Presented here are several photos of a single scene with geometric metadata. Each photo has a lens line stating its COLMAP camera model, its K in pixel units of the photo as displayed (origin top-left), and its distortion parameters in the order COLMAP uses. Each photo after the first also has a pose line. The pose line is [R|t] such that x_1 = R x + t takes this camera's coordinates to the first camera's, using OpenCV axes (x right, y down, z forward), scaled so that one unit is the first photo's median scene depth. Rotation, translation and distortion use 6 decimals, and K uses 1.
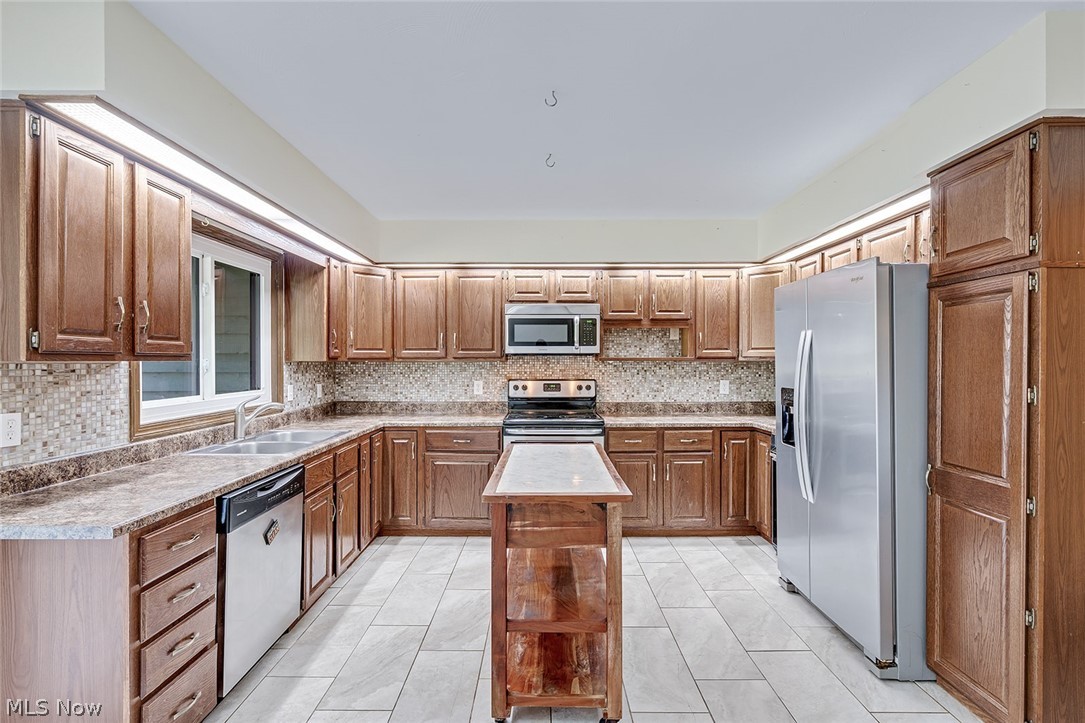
lens RADIAL K [[496.7, 0, 539.3], [0, 496.7, 364.3], [0, 0, 1]] dist [-0.010654, 0.005494]
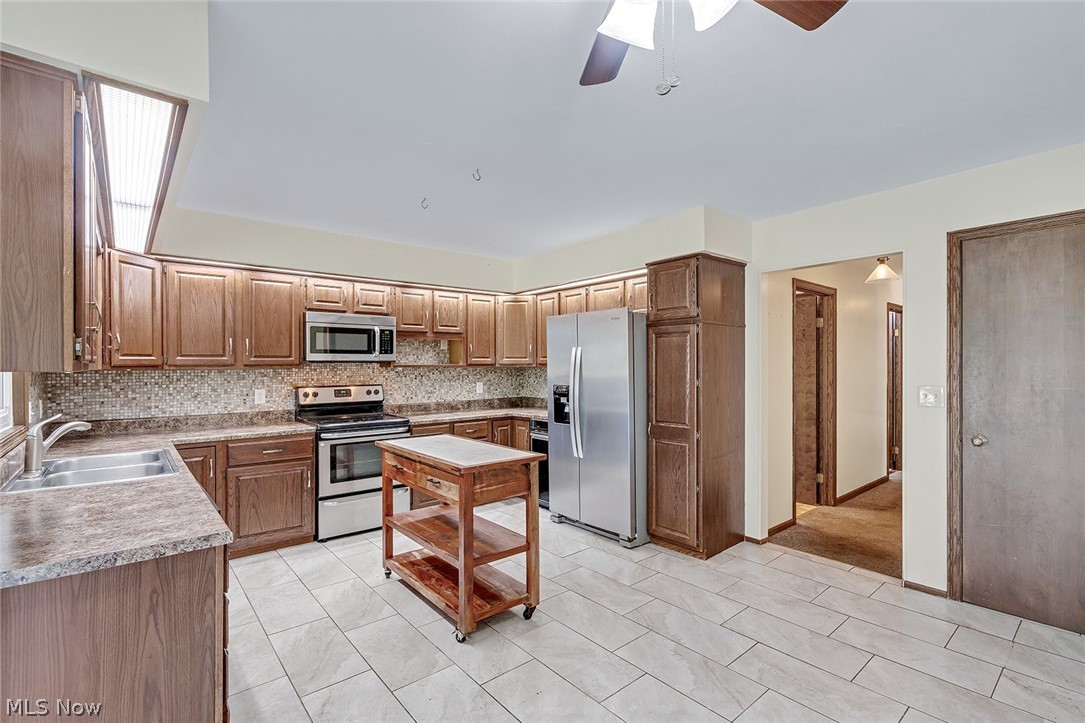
lens RADIAL K [[496.7, 0, 541.1], [0, 496.7, 368.1], [0, 0, 1]] dist [-0.010654, 0.005494]
pose [[0.761896, -0.006567, 0.647666, -0.379806], [0.009301, 0.999956, -0.000803, -0.001811], [-0.647633, 0.006636, 0.761924, -0.076413]]
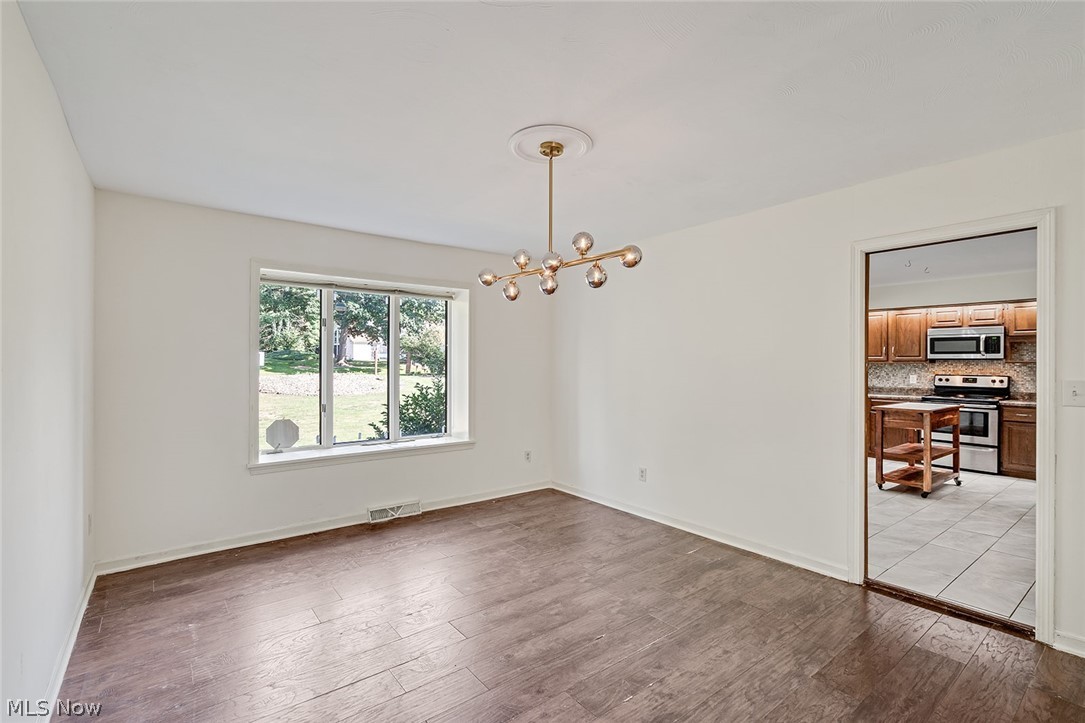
lens RADIAL K [[496.7, 0, 536.0], [0, 496.7, 363.7], [0, 0, 1]] dist [-0.010654, 0.005494]
pose [[0.614458, 0.006919, -0.788919, 0.468048], [-0.009991, 0.999950, 0.000988, 0.007393], [0.788886, 0.007275, 0.614496, -1.154136]]
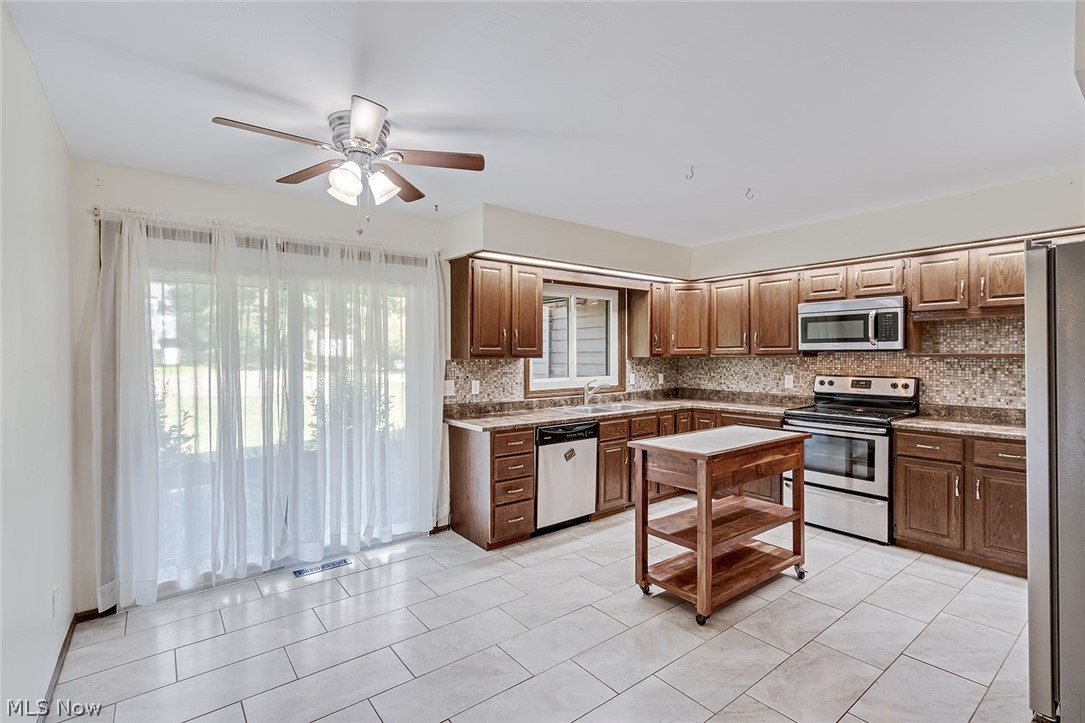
lens RADIAL K [[496.7, 0, 540.3], [0, 496.7, 361.7], [0, 0, 1]] dist [-0.010654, 0.005494]
pose [[0.617761, 0.009597, -0.786307, 0.456788], [-0.002159, 0.999942, 0.010509, -0.007478], [0.786363, -0.004795, 0.617747, -0.107063]]
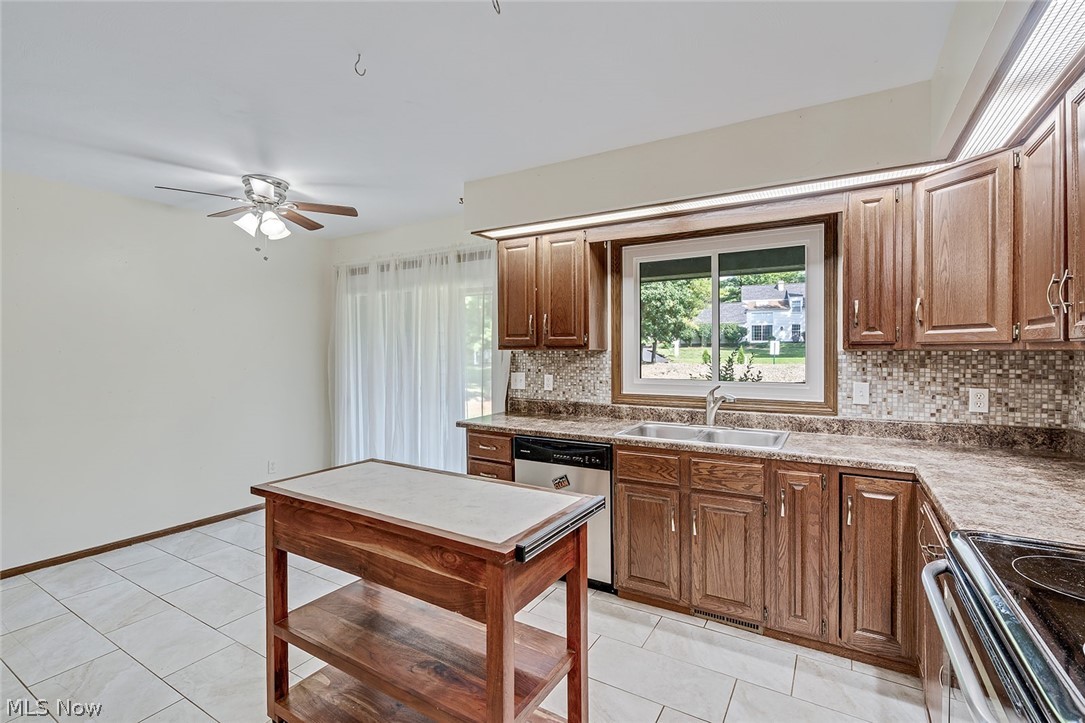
lens RADIAL K [[496.7, 0, 541.6], [0, 496.7, 354.0], [0, 0, 1]] dist [-0.010654, 0.005494]
pose [[-0.506126, 0.010441, -0.862396, 0.343236], [-0.003719, 0.999891, 0.014289, -0.007923], [0.862451, 0.010439, -0.506032, 0.925701]]
